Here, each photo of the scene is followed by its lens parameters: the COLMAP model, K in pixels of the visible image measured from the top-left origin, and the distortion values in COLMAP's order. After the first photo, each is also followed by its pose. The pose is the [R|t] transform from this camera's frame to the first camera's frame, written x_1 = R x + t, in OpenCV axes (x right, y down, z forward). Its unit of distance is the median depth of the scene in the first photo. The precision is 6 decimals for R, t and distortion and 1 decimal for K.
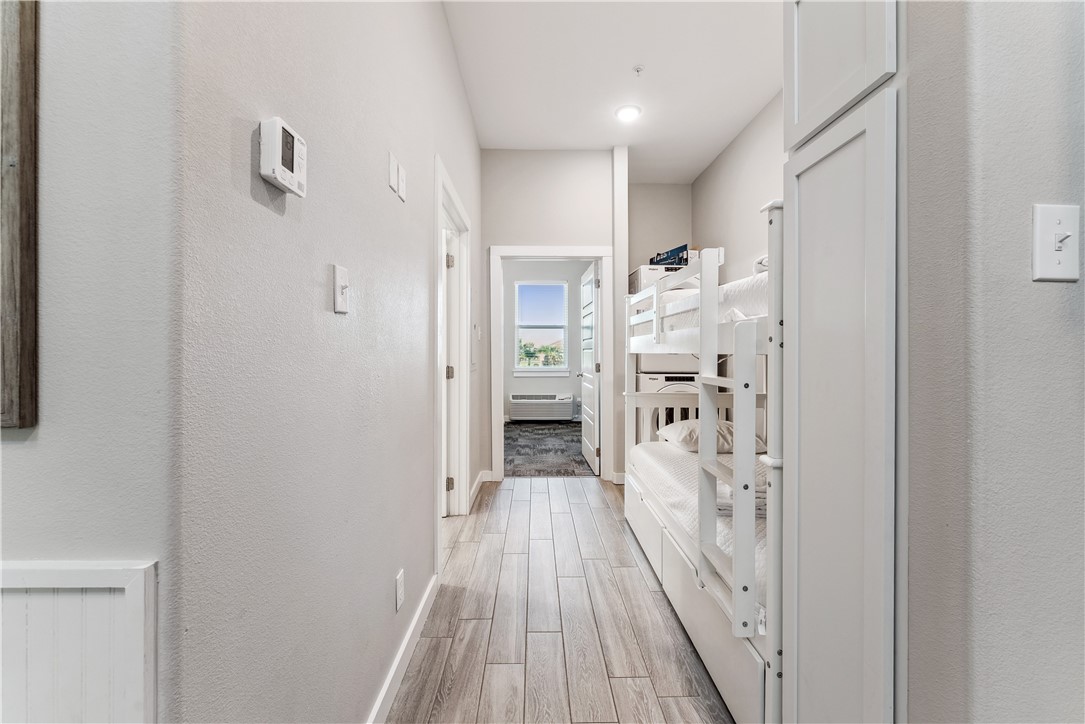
lens RADIAL K [[438.2, 0, 541.8], [0, 438.2, 351.1], [0, 0, 1]] dist [0.000192, 0.000001]
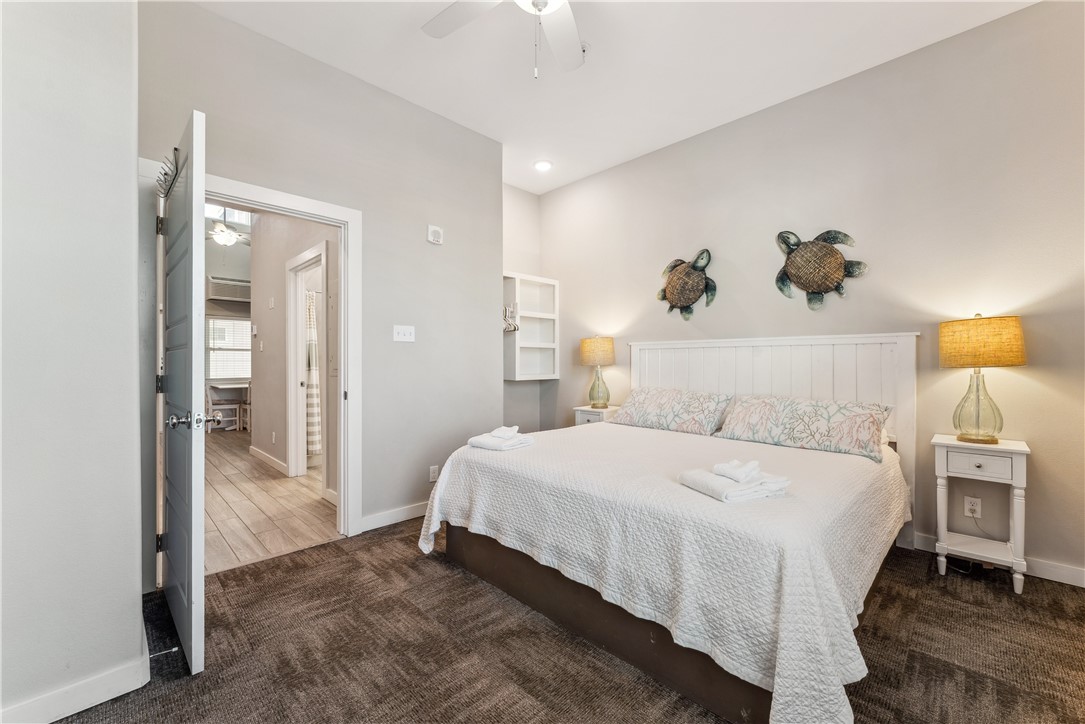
lens RADIAL K [[439.9, 0, 540.7], [0, 439.9, 369.8], [0, 0, 1]] dist [-0.000713, 0.000346]
pose [[-0.723158, 0.007972, -0.690637, 0.218725], [0.000052, 0.999934, 0.011487, 0.019272], [0.690683, 0.008271, -0.723111, 2.243933]]
